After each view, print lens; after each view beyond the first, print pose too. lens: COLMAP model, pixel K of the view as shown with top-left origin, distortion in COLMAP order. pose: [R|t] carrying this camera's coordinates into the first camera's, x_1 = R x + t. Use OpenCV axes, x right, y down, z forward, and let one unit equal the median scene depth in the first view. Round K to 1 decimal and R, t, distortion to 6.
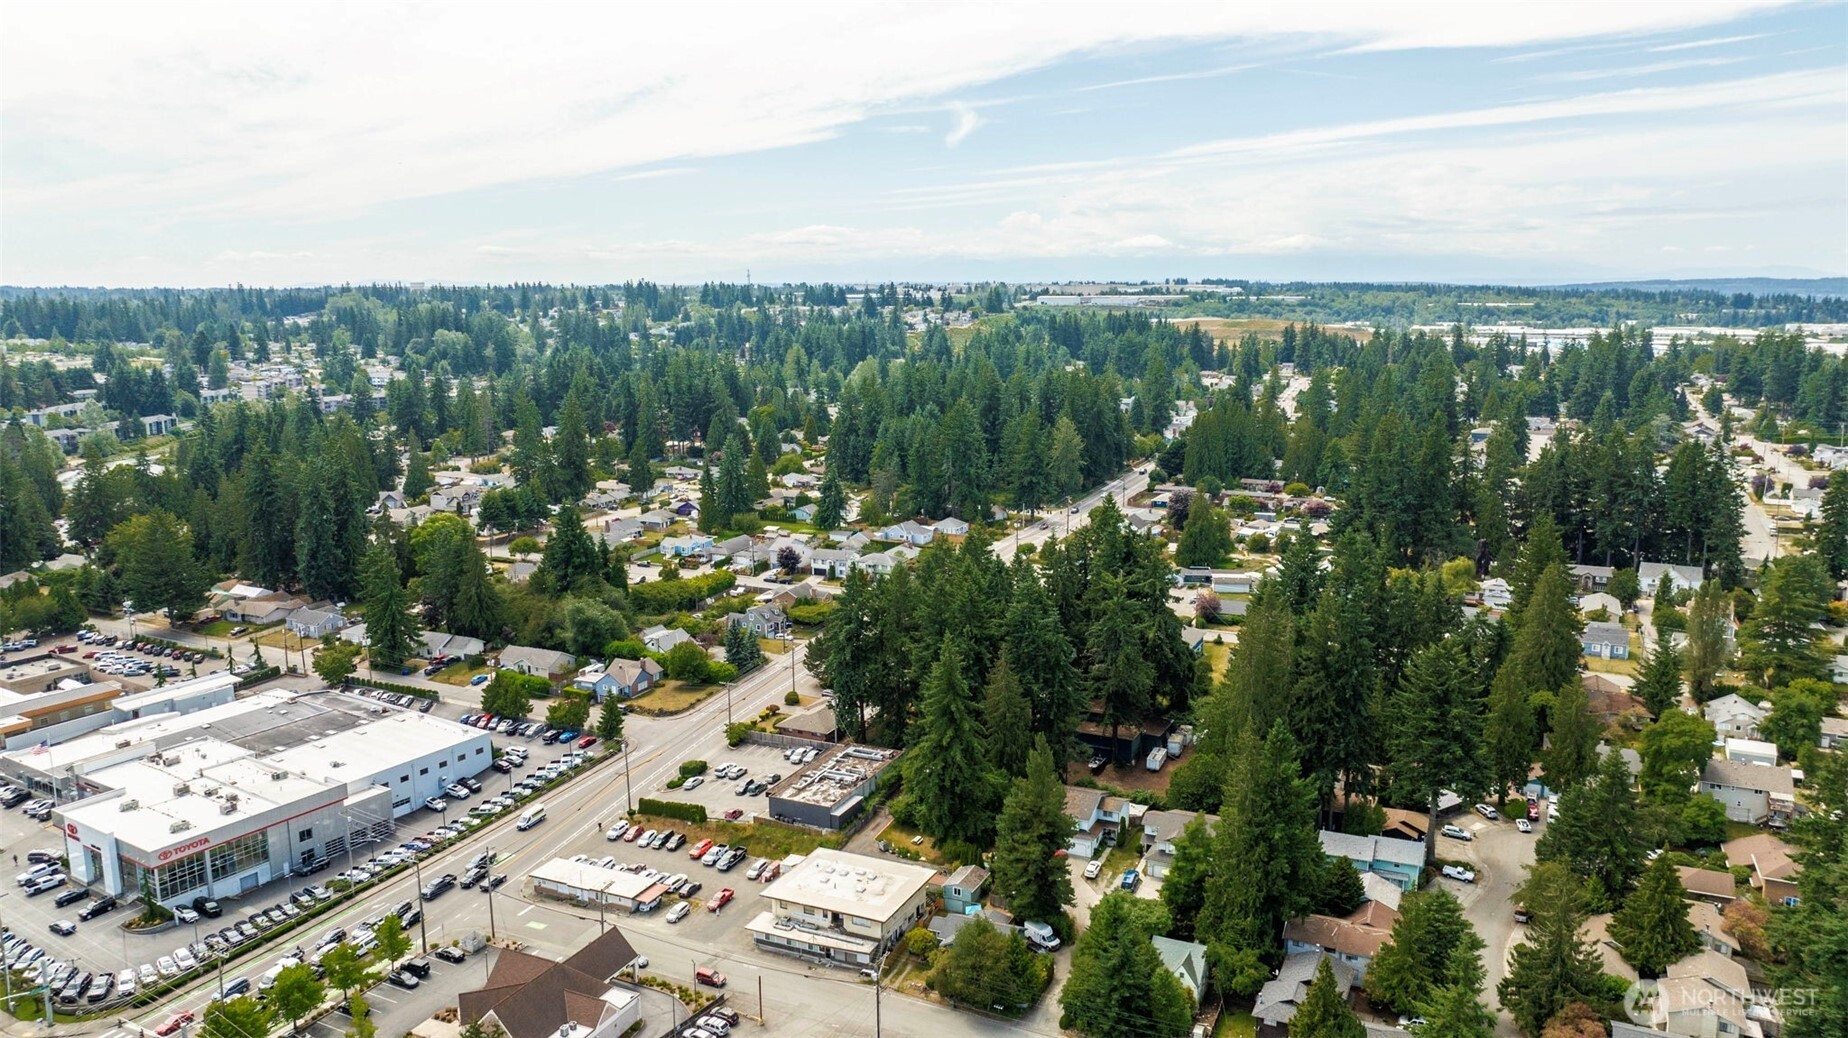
lens RADIAL K [[1342.3, 0, 918.5], [0, 1342.3, 632.0], [0, 0, 1]] dist [-0.002221, -0.001482]
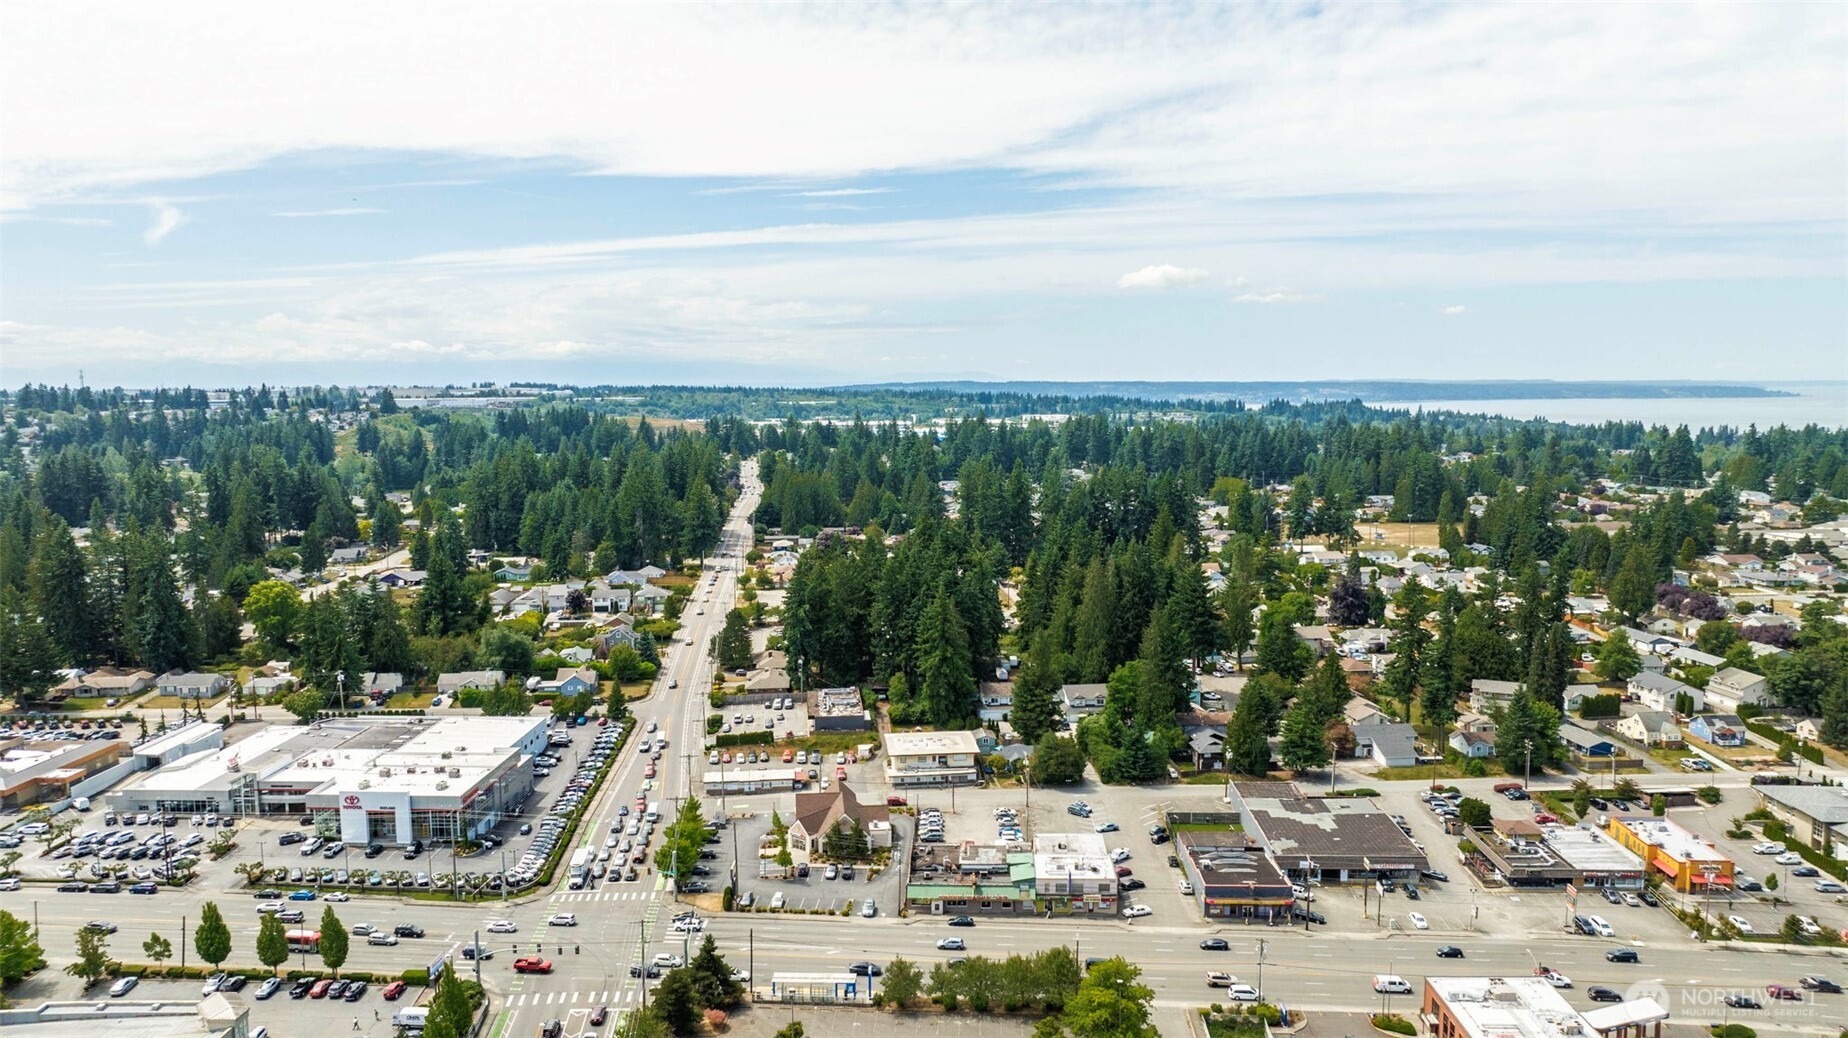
lens RADIAL K [[1371.1, 0, 924.0], [0, 1371.1, 519.0], [0, 0, 1]] dist [-0.034865, 0.037333]
pose [[0.854080, -0.052327, 0.517502, -0.621301], [0.133840, 0.983534, -0.121439, 0.087672], [-0.502626, 0.172982, 0.847021, -0.280722]]
